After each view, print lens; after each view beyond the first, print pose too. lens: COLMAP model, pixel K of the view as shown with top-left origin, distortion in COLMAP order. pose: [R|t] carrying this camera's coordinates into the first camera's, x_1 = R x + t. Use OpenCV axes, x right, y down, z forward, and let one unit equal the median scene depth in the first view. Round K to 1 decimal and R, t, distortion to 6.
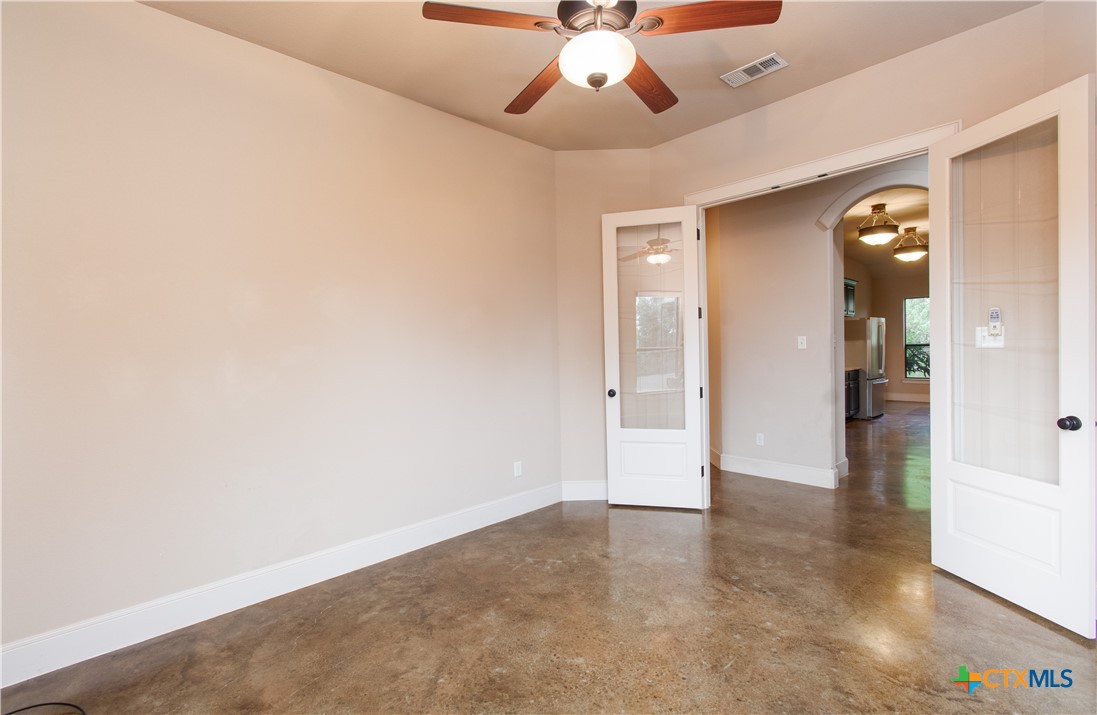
lens RADIAL K [[491.4, 0, 554.7], [0, 491.4, 356.5], [0, 0, 1]] dist [-0.000910, -0.000545]
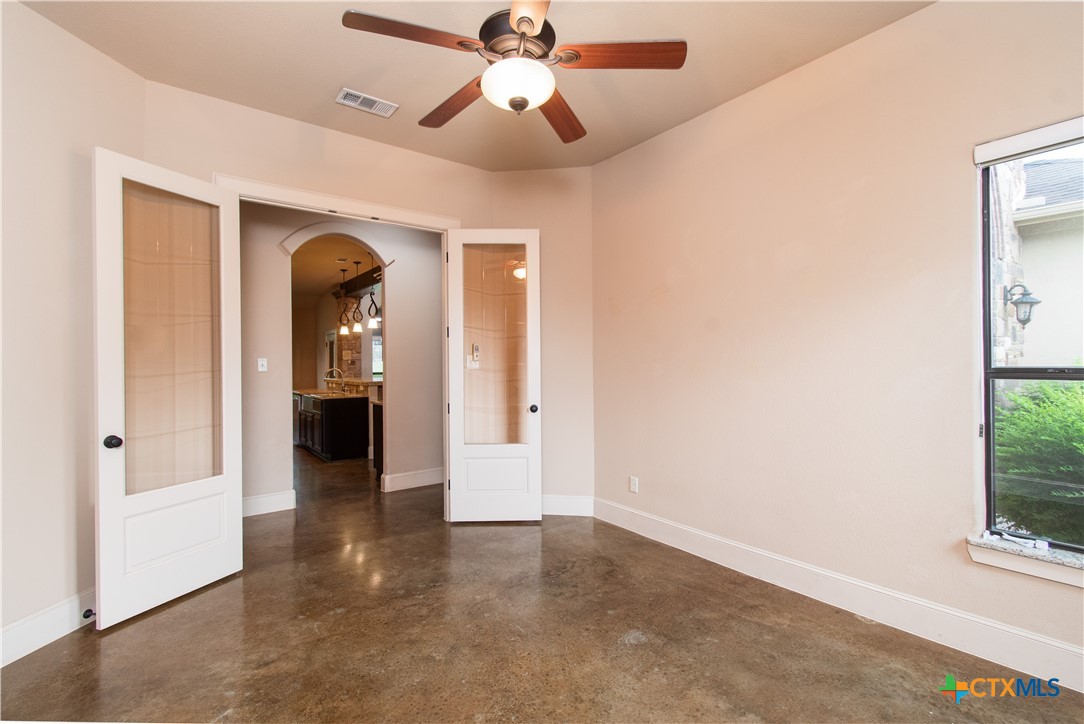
lens RADIAL K [[485.2, 0, 544.2], [0, 485.2, 361.2], [0, 0, 1]] dist [-0.001589, 0.000325]
pose [[0.113910, 0.021647, 0.993255, -0.702128], [0.022990, 0.999437, -0.024419, 0.000557], [-0.993225, 0.025616, 0.113348, 0.658173]]
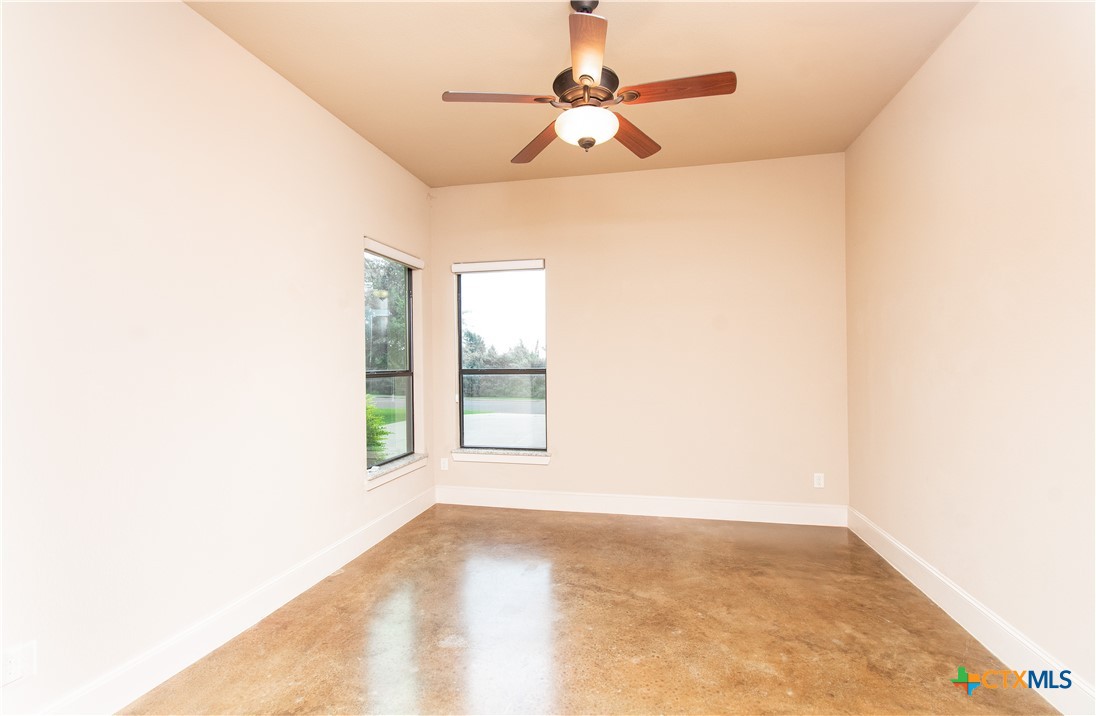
lens RADIAL K [[491.0, 0, 546.3], [0, 491.0, 361.5], [0, 0, 1]] dist [-0.000910, -0.000545]
pose [[-0.837944, 0.031999, -0.544817, 0.652874], [0.023370, 0.999468, 0.022758, -0.042416], [0.545256, 0.006338, -0.838246, 1.520913]]
